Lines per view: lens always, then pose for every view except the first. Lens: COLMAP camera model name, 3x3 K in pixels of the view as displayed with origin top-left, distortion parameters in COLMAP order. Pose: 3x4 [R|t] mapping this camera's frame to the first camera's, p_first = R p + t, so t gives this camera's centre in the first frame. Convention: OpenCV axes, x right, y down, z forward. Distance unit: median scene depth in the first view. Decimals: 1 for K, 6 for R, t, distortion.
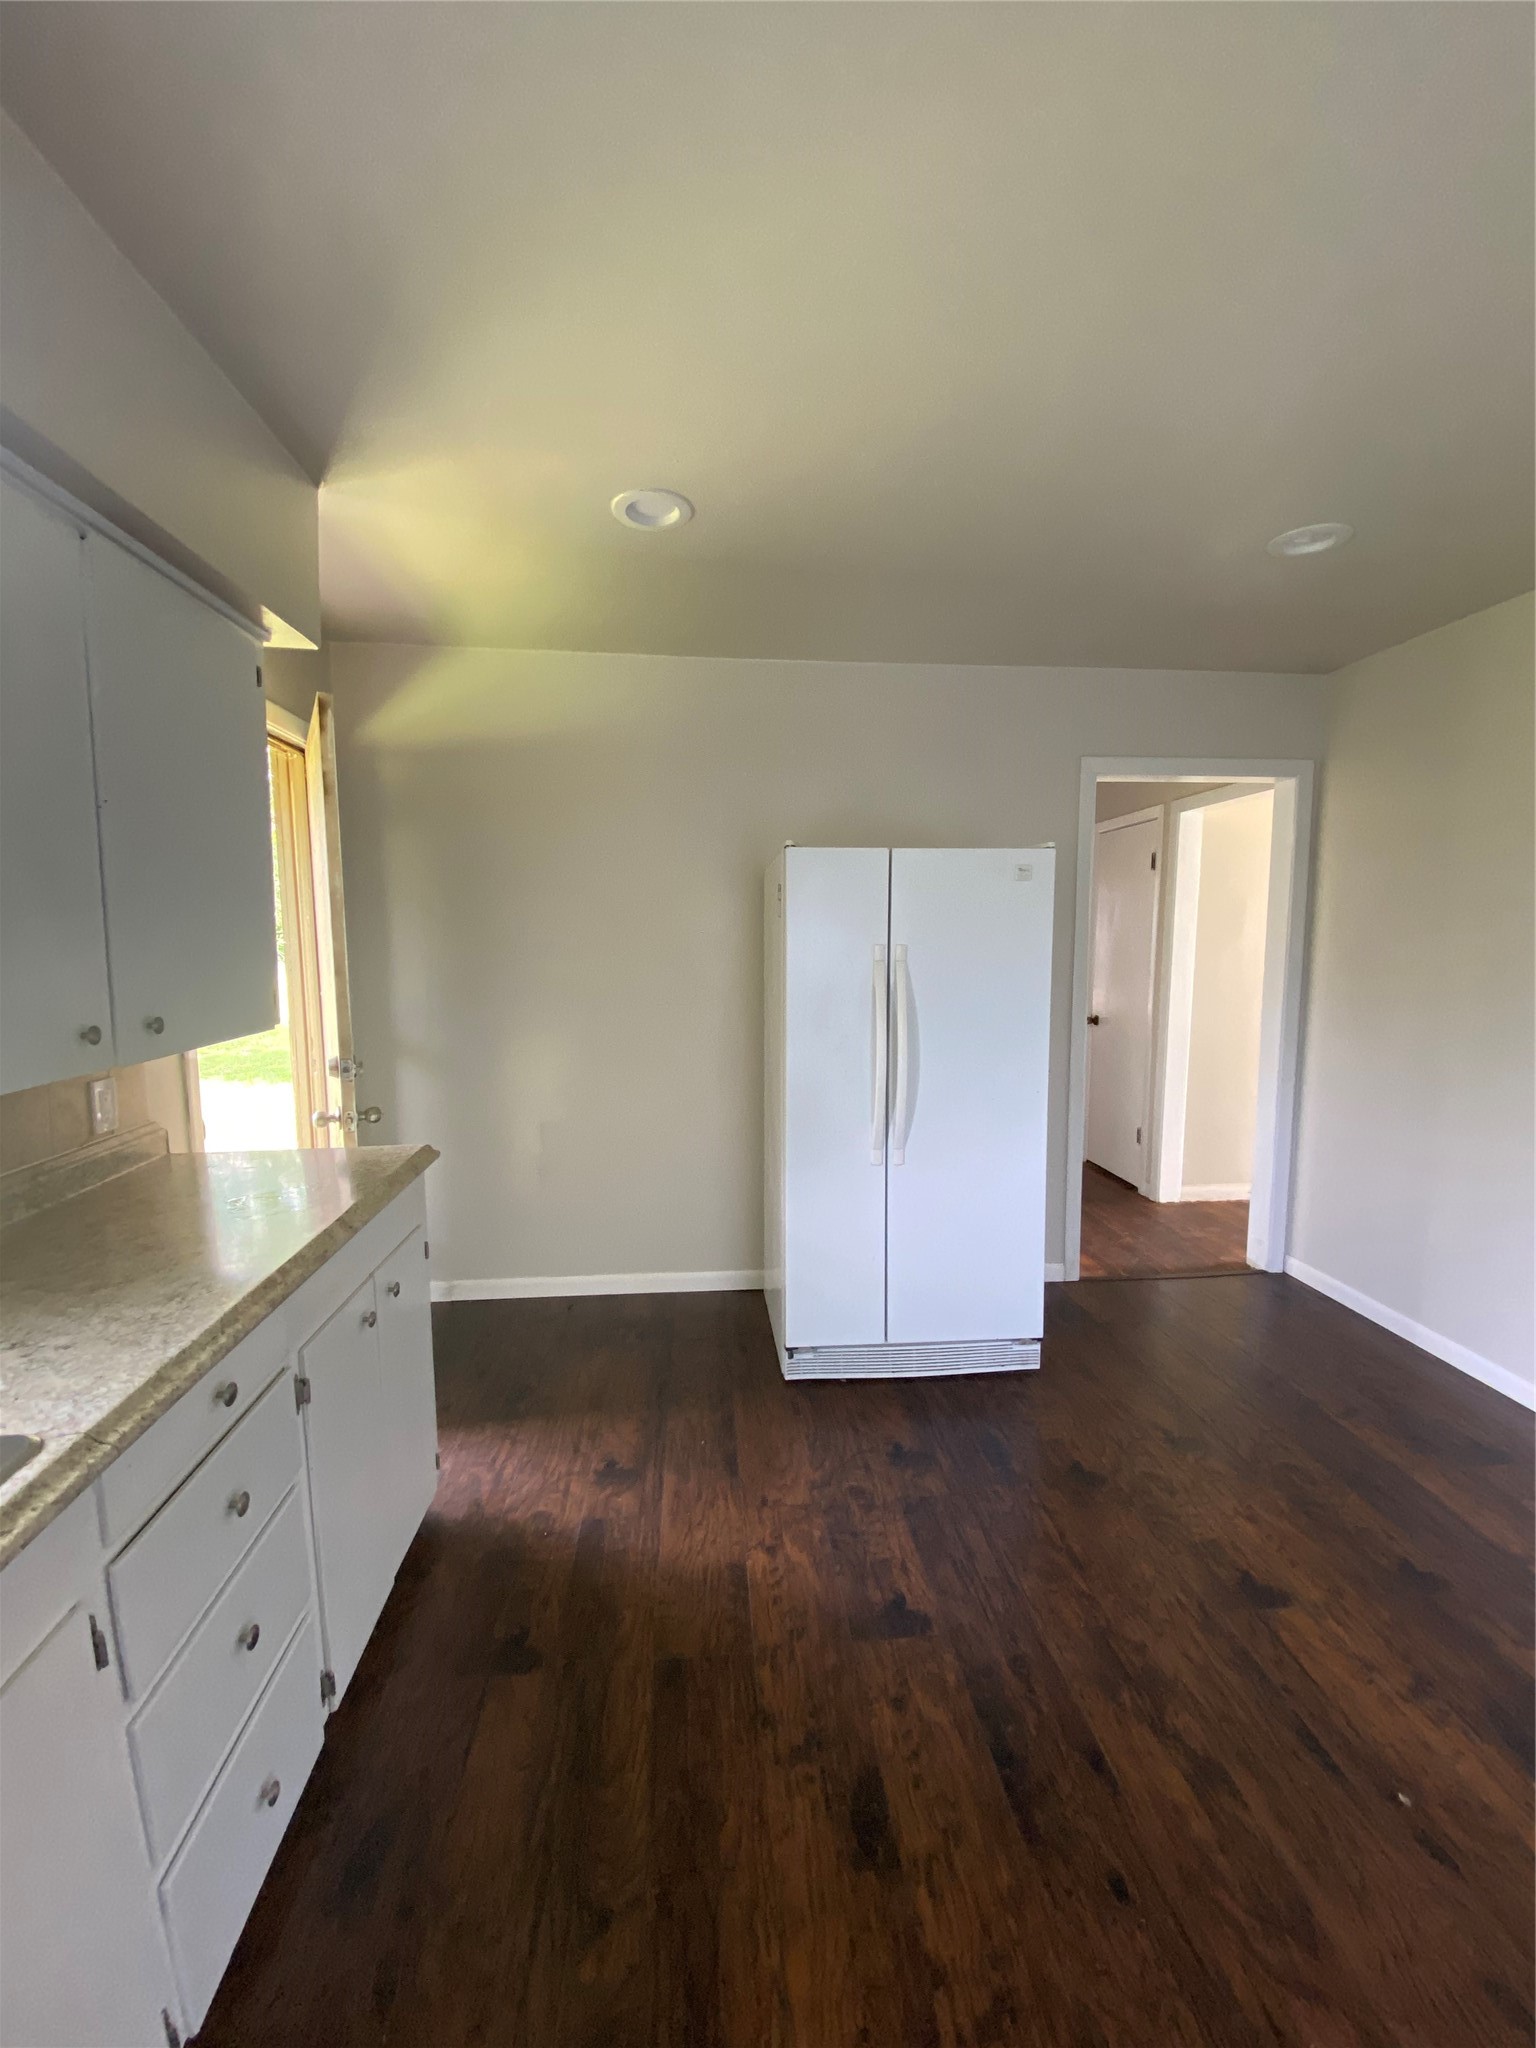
lens RADIAL K [[834.0, 0, 768.0], [0, 834.0, 1024.0], [0, 0, 1]] dist [0.000599, -0.000070]
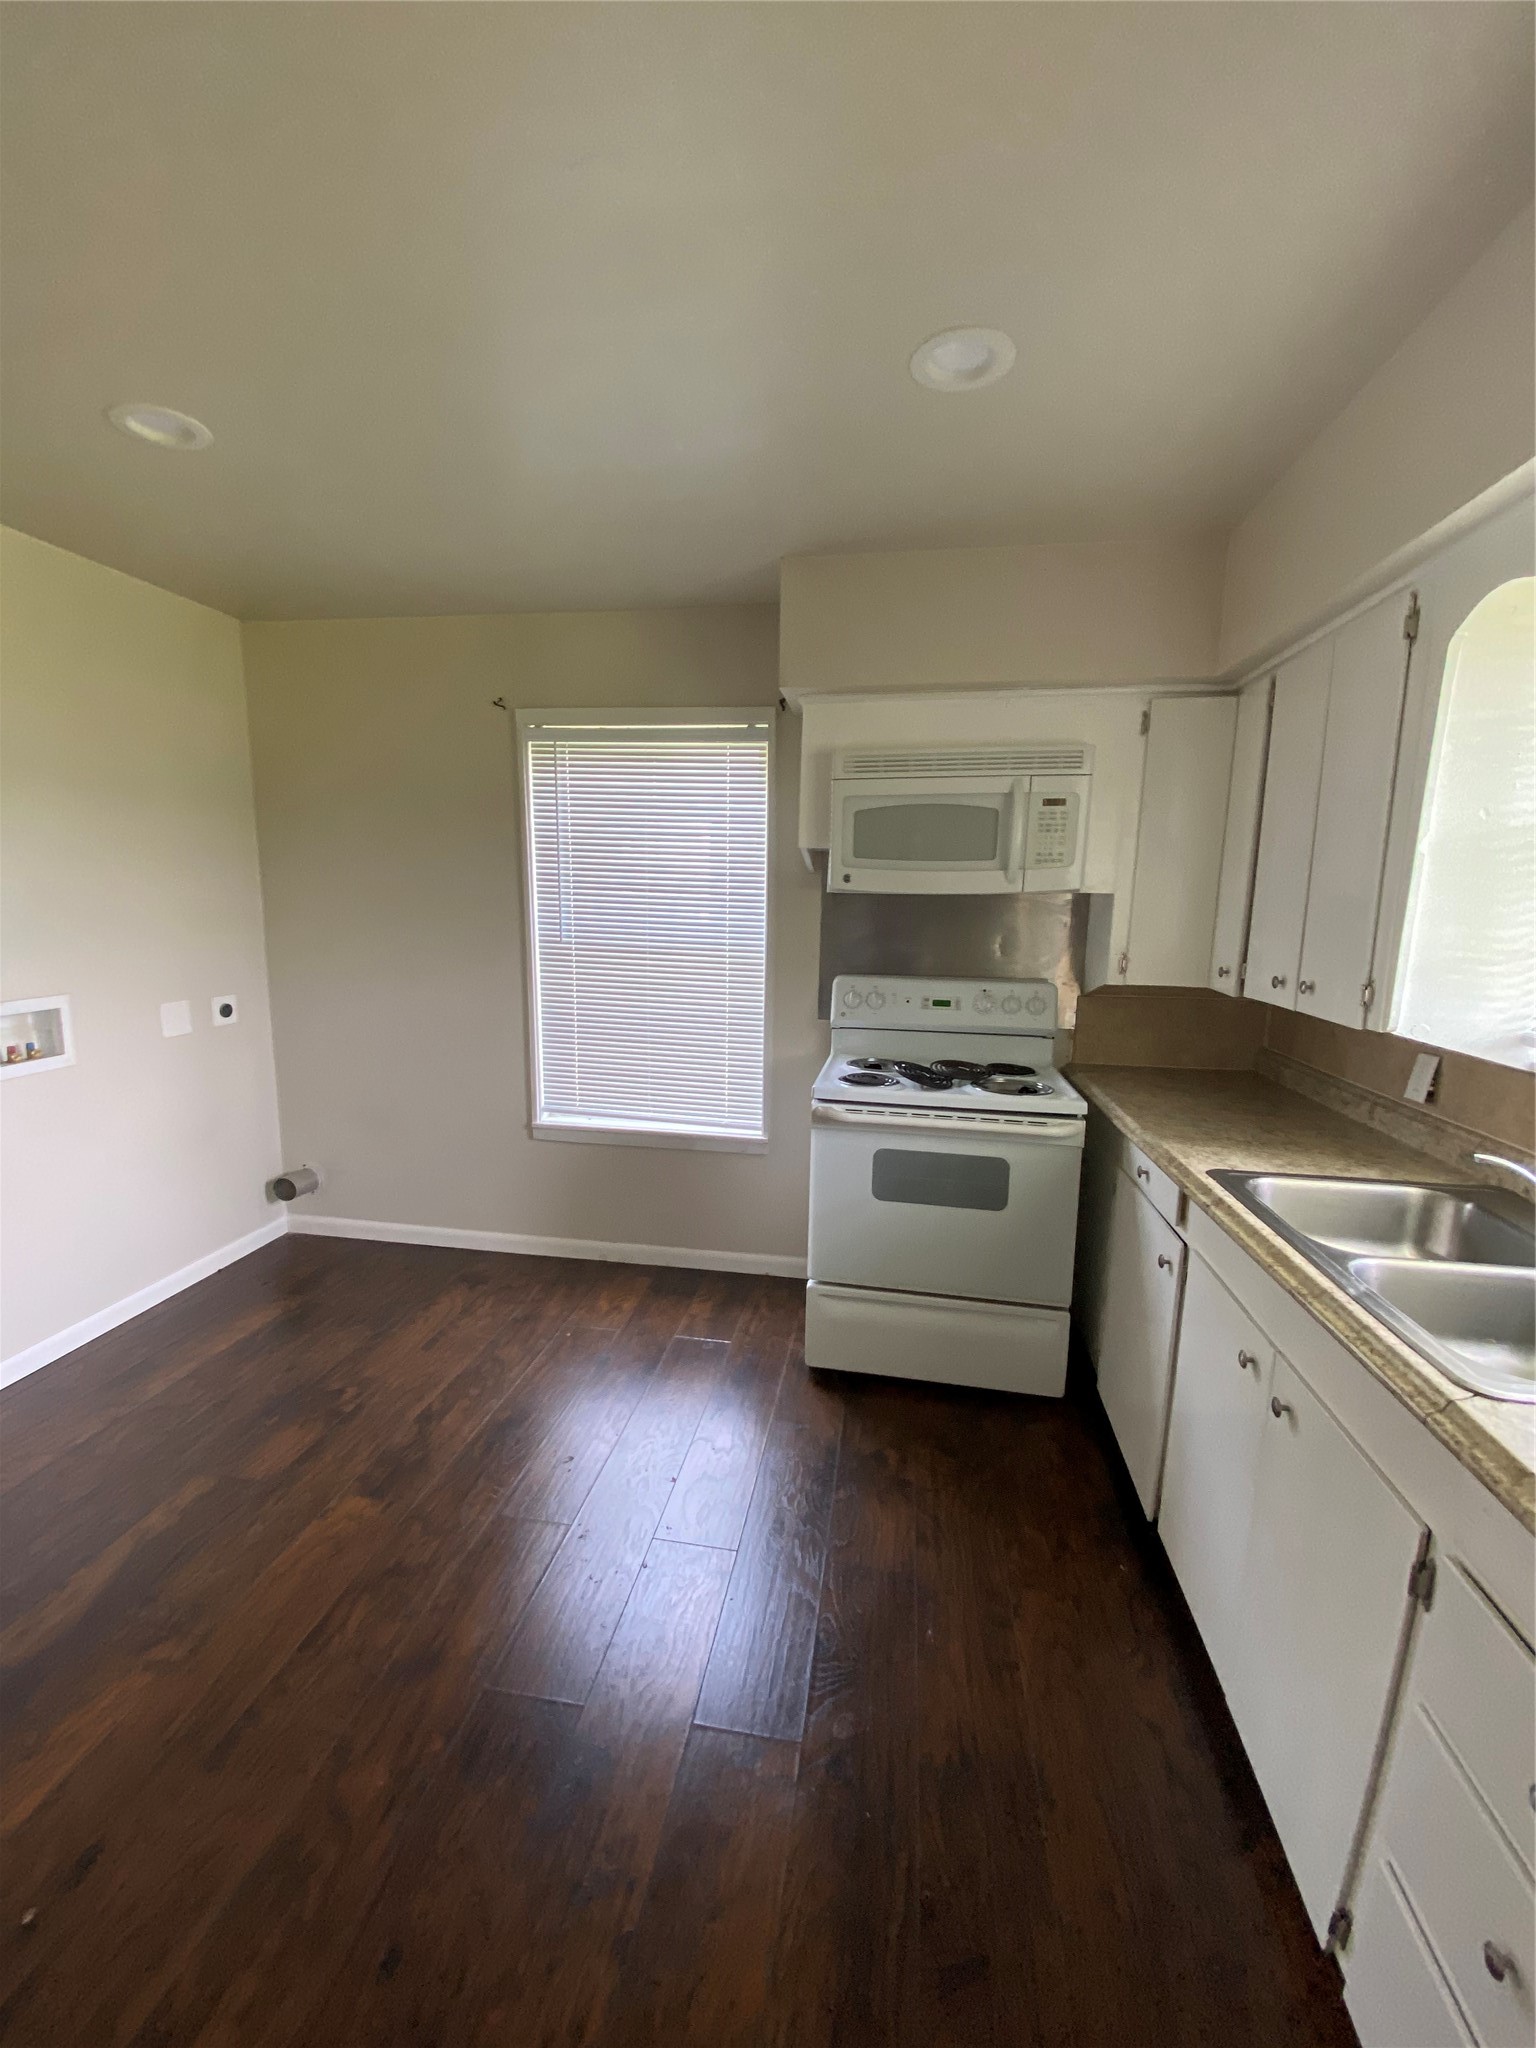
lens RADIAL K [[834.0, 0, 768.0], [0, 834.0, 1024.0], [0, 0, 1]] dist [0.000599, -0.000070]
pose [[-0.965880, -0.062250, 0.251399, -0.156048], [0.005162, 0.965865, 0.258994, -0.208625], [-0.258940, 0.251455, -0.932588, 1.620414]]
